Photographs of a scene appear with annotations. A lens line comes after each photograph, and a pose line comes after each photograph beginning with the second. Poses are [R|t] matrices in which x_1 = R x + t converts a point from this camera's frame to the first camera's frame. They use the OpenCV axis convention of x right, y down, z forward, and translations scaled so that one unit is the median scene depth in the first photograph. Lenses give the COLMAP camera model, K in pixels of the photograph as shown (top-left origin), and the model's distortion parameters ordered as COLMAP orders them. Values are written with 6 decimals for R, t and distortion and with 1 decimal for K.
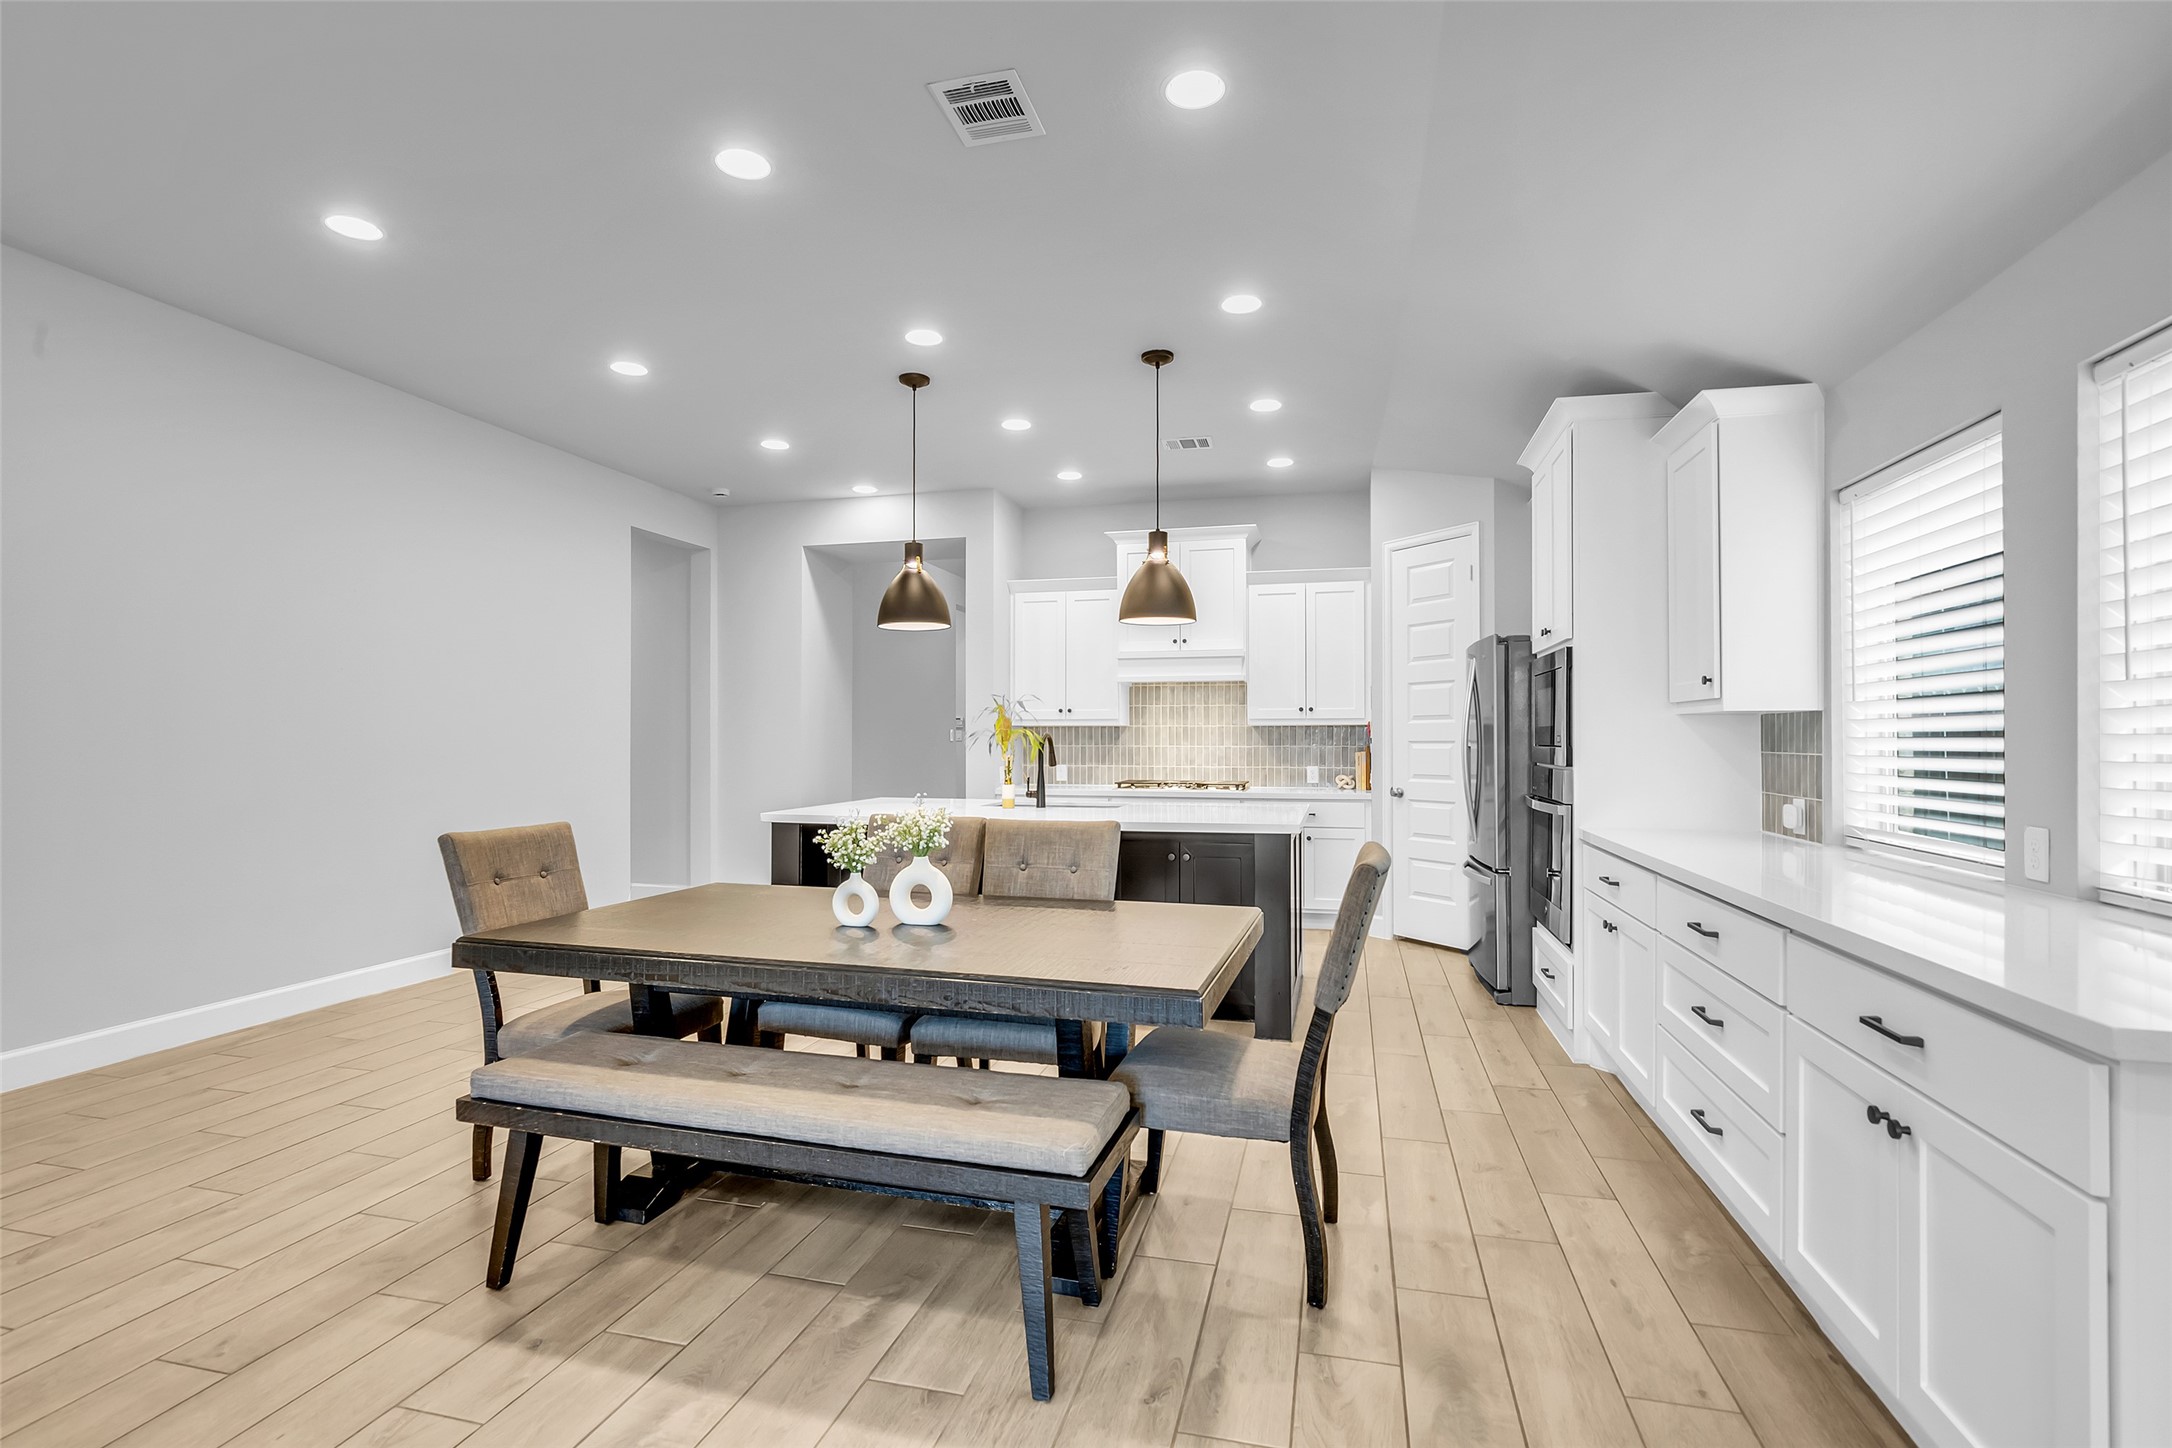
lens RADIAL K [[1005.0, 0, 1091.4], [0, 1005.0, 731.9], [0, 0, 1]] dist [-0.013621, 0.000904]
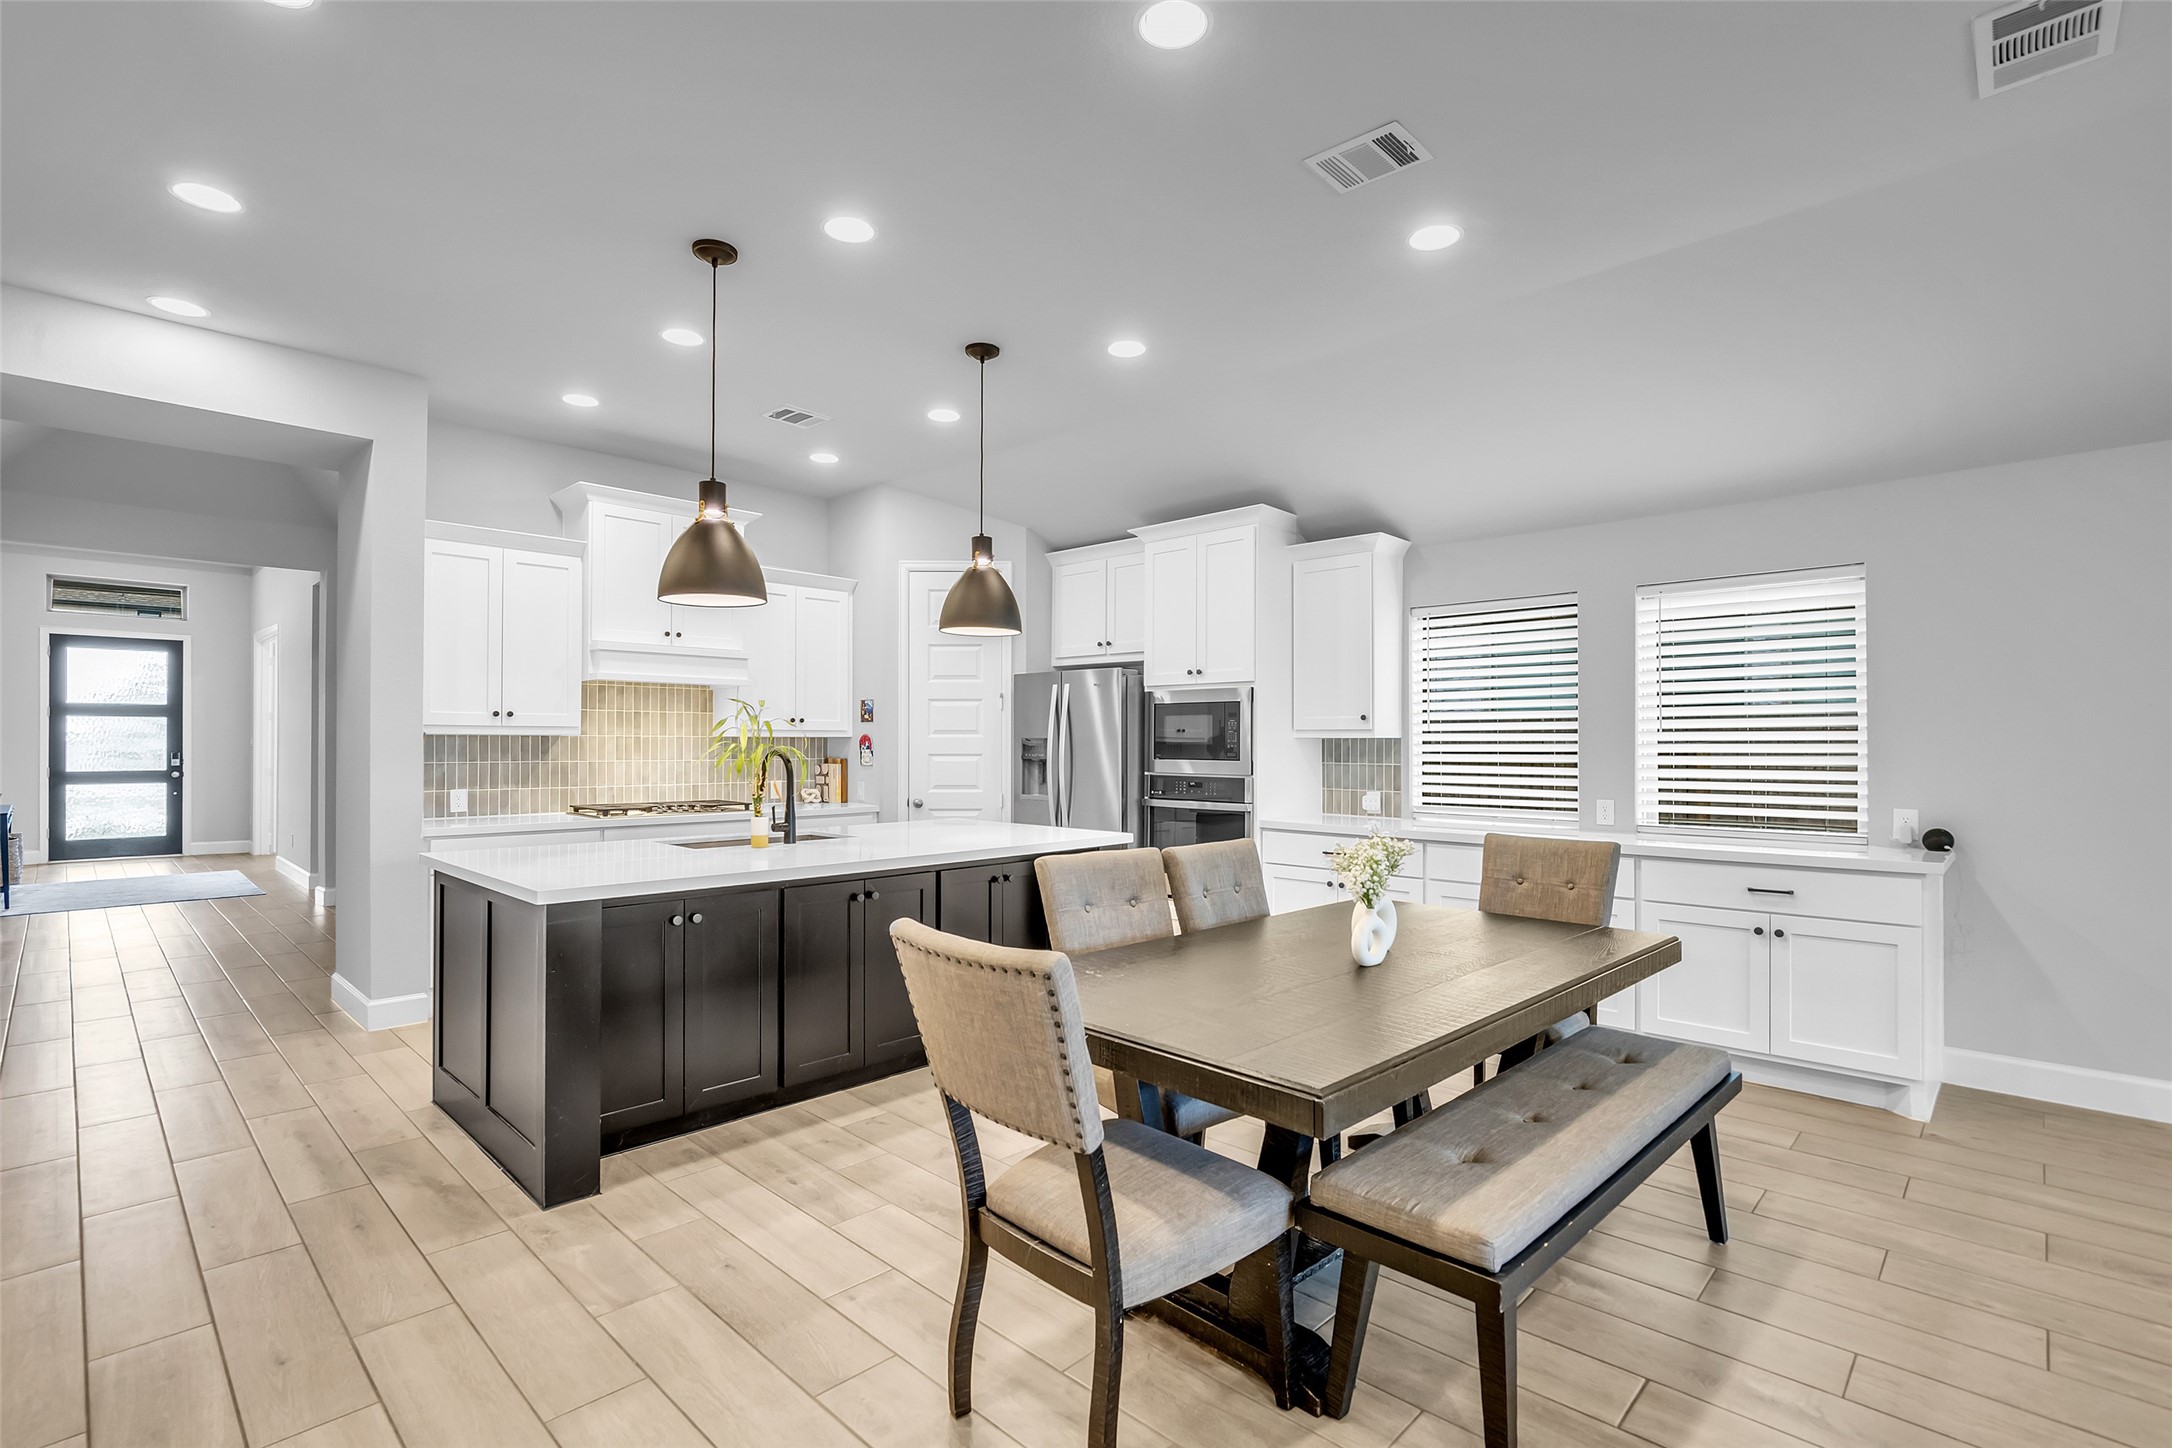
lens RADIAL K [[1000.6, 0, 1088.8], [0, 1000.6, 738.3], [0, 0, 1]] dist [-0.016035, 0.004198]
pose [[0.496032, 0.004969, 0.868290, -0.696837], [-0.008501, 0.999963, -0.000866, -0.010542], [-0.868262, -0.006952, 0.496056, 0.448067]]
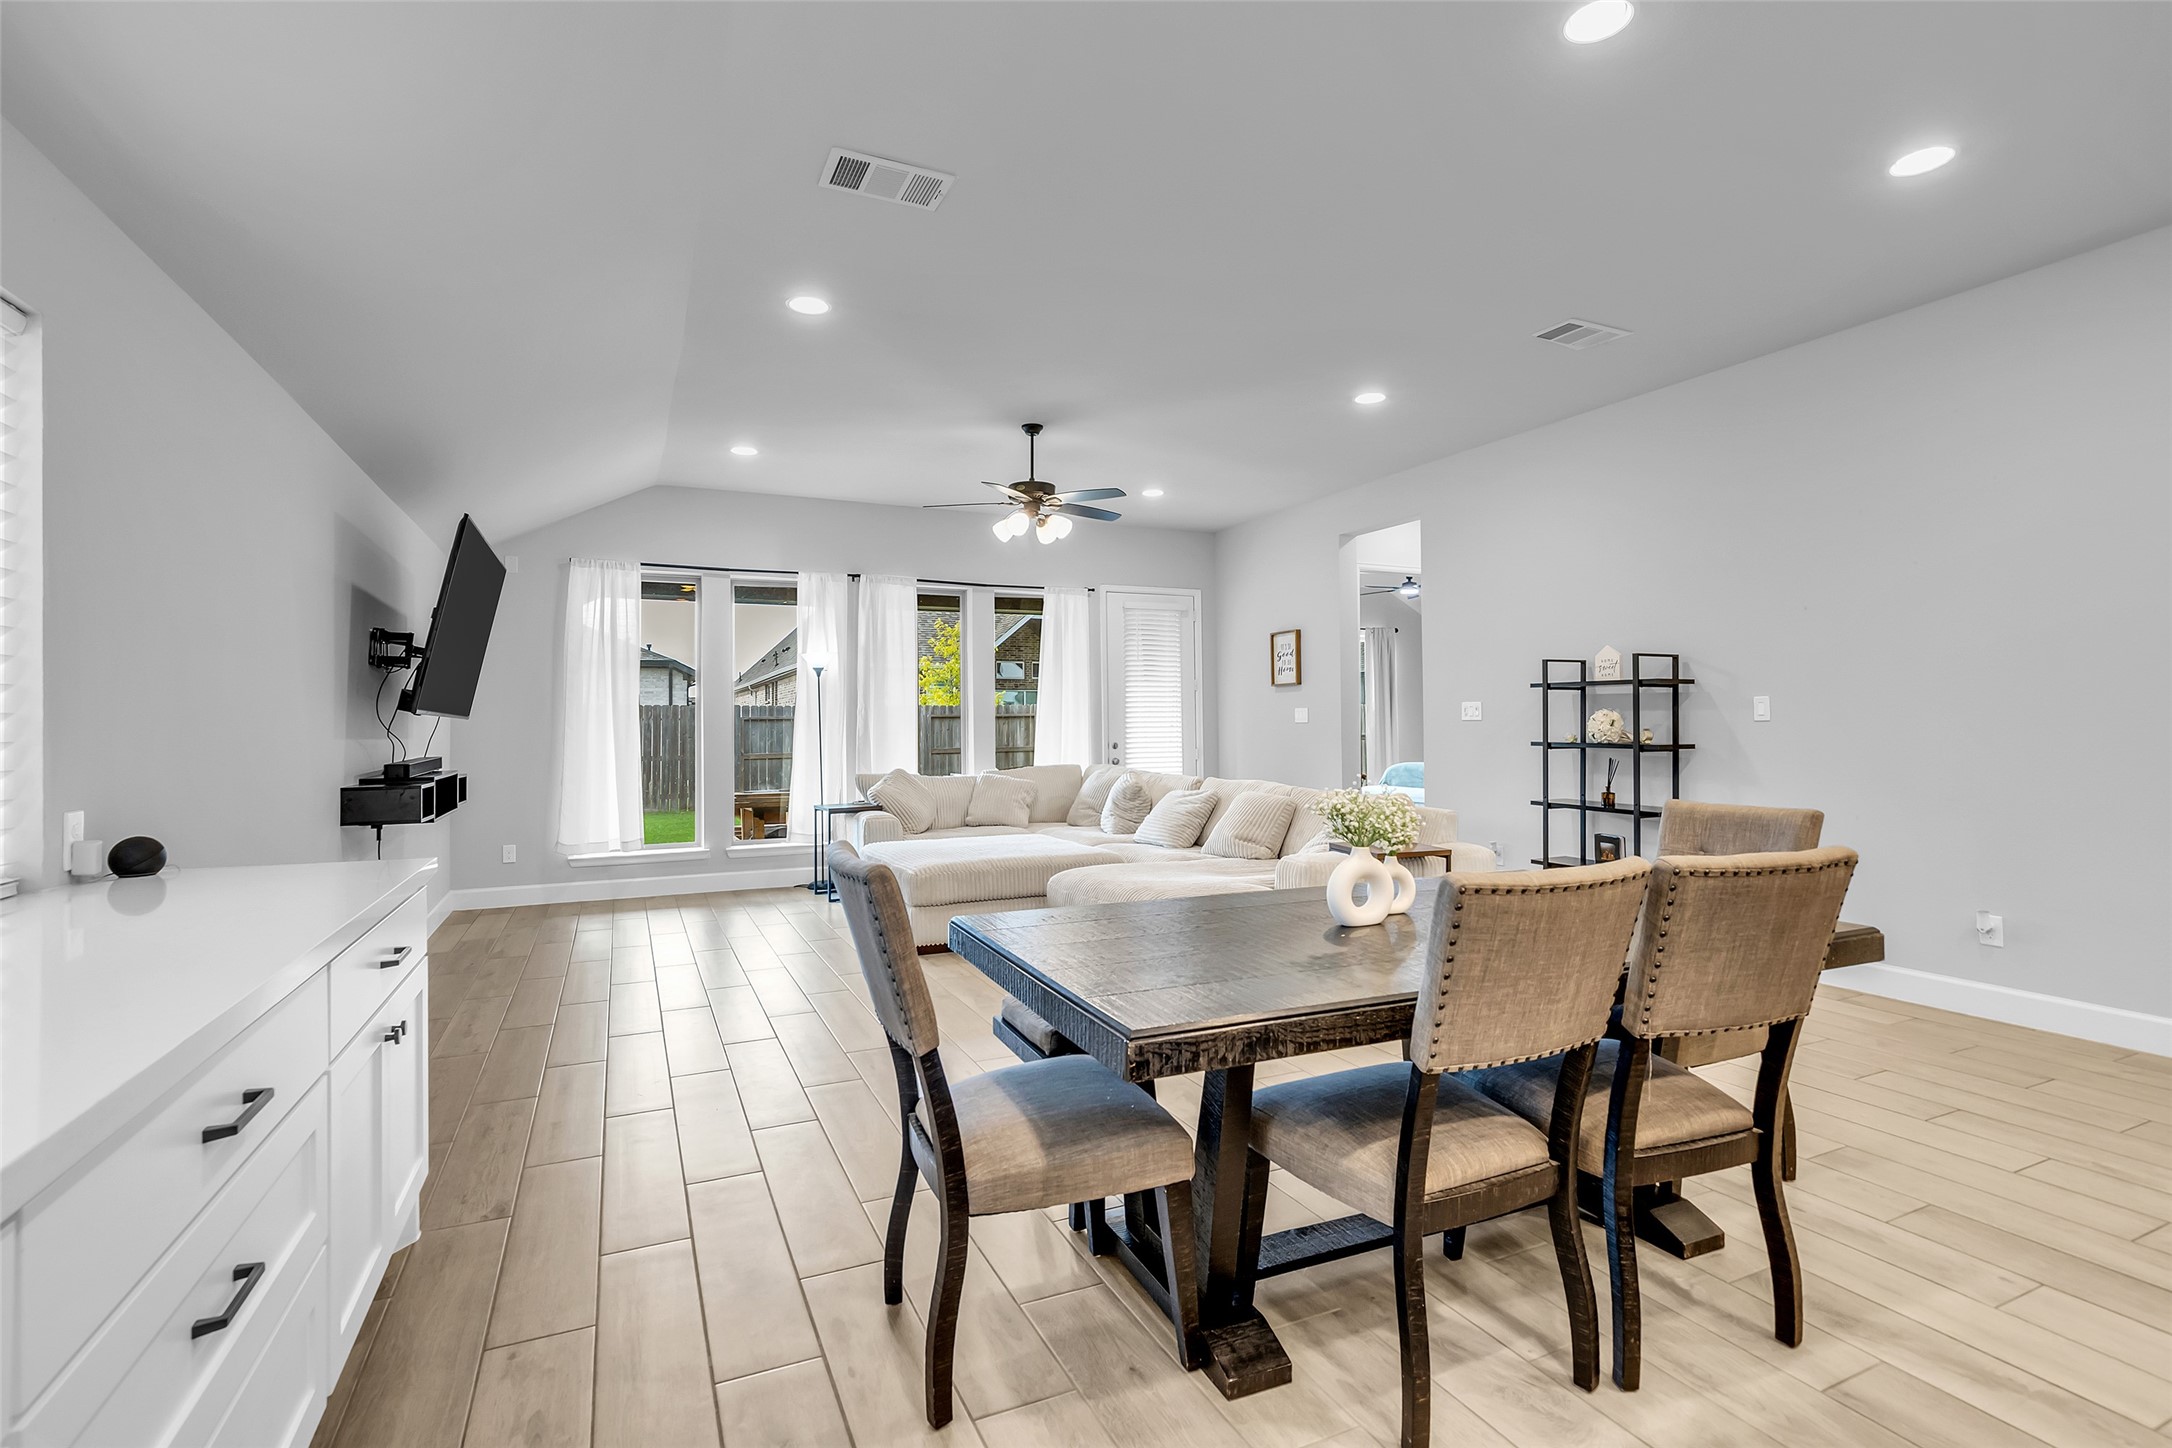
lens RADIAL K [[1007.8, 0, 1083.8], [0, 1007.8, 702.3], [0, 0, 1]] dist [-0.015850, 0.001841]
pose [[-0.778346, -0.008892, -0.627773, 0.335924], [0.012151, 0.999499, -0.029222, 0.012405], [0.627718, -0.030372, -0.777848, 0.909448]]
